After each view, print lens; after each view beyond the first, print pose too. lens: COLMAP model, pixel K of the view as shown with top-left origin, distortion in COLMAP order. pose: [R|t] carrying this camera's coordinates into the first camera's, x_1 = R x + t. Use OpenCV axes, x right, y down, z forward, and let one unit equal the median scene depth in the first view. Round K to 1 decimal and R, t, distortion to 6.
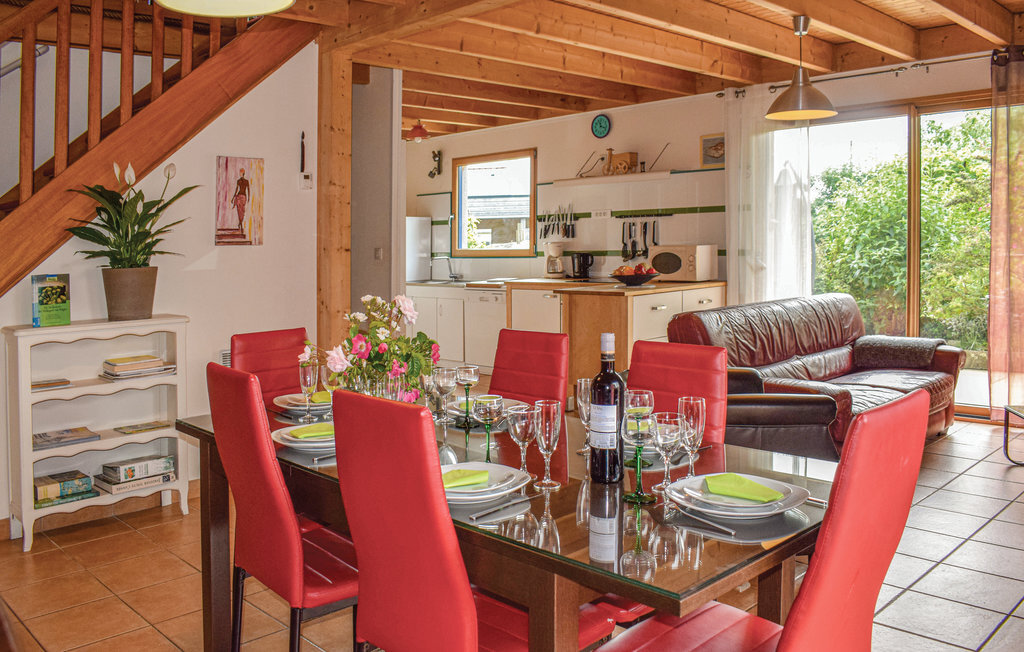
lens RADIAL K [[841.7, 0, 512.0], [0, 841.7, 326.0], [0, 0, 1]] dist [-0.016233, -0.012416]
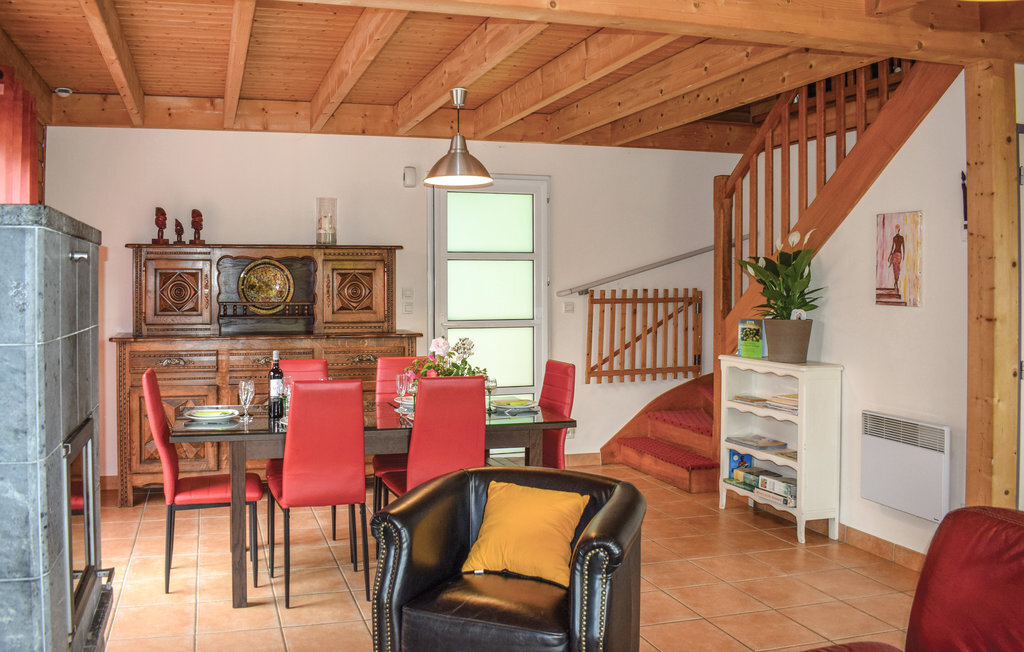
lens RADIAL K [[841.7, 0, 512.0], [0, 841.7, 326.0], [0, 0, 1]] dist [-0.016233, -0.012416]
pose [[-0.409956, 0.075989, -0.908934, 0.714363], [-0.080395, 0.989635, 0.118996, -0.152437], [0.908555, 0.121857, -0.399597, 0.997067]]
